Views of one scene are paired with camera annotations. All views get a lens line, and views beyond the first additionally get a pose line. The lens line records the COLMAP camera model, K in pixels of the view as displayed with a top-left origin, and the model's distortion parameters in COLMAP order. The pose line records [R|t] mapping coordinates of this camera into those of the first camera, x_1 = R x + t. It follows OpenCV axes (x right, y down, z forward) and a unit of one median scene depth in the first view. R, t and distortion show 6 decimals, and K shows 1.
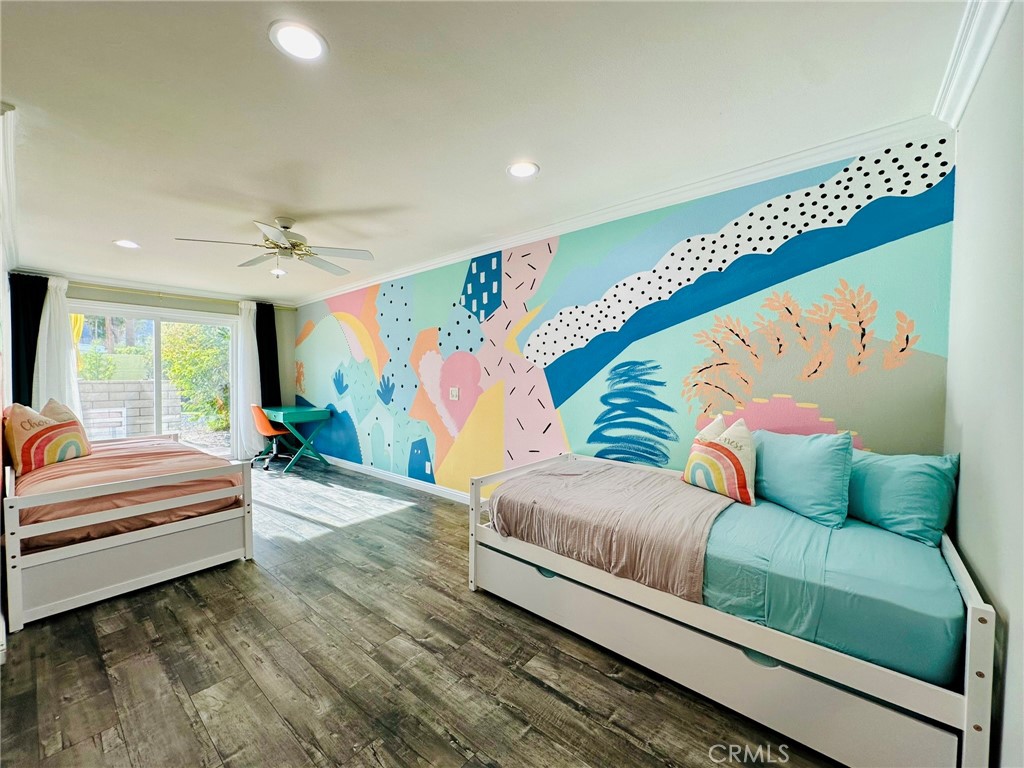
lens RADIAL K [[408.2, 0, 510.3], [0, 408.2, 383.4], [0, 0, 1]] dist [-0.002546, 0.000257]
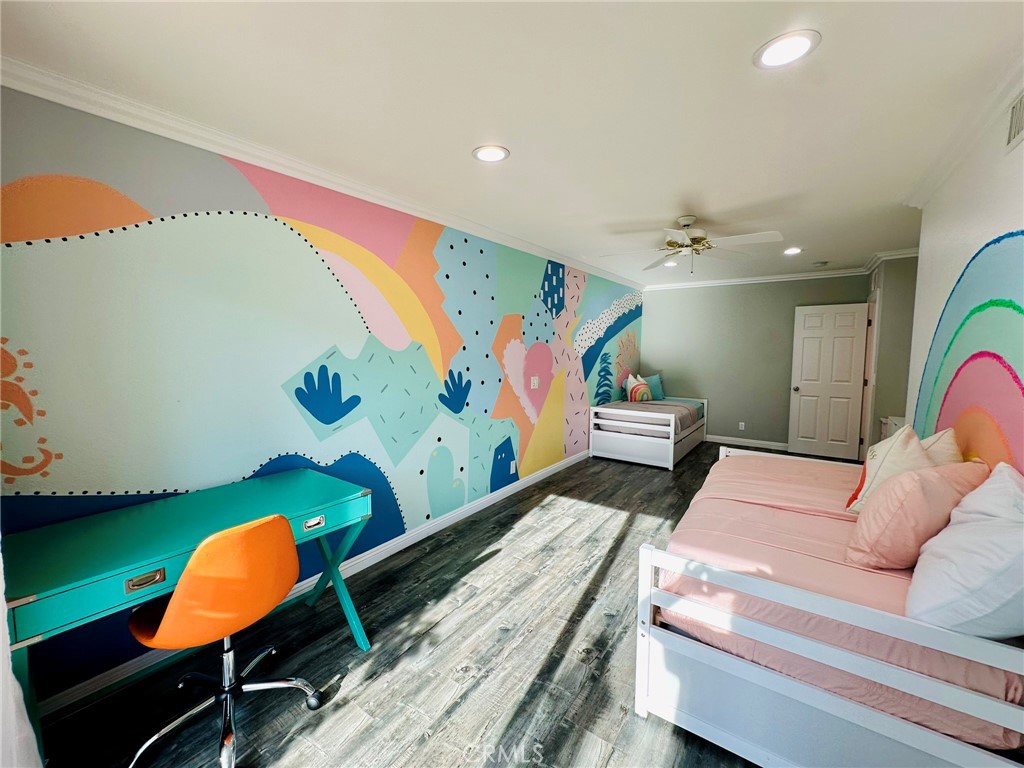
lens RADIAL K [[408.2, 0, 511.4], [0, 408.2, 383.8], [0, 0, 1]] dist [-0.002546, 0.000257]
pose [[-0.080722, -0.084274, 0.993168, -1.200901], [0.026833, 0.995874, 0.086685, -0.064711], [-0.996375, 0.033647, -0.078128, 1.172971]]
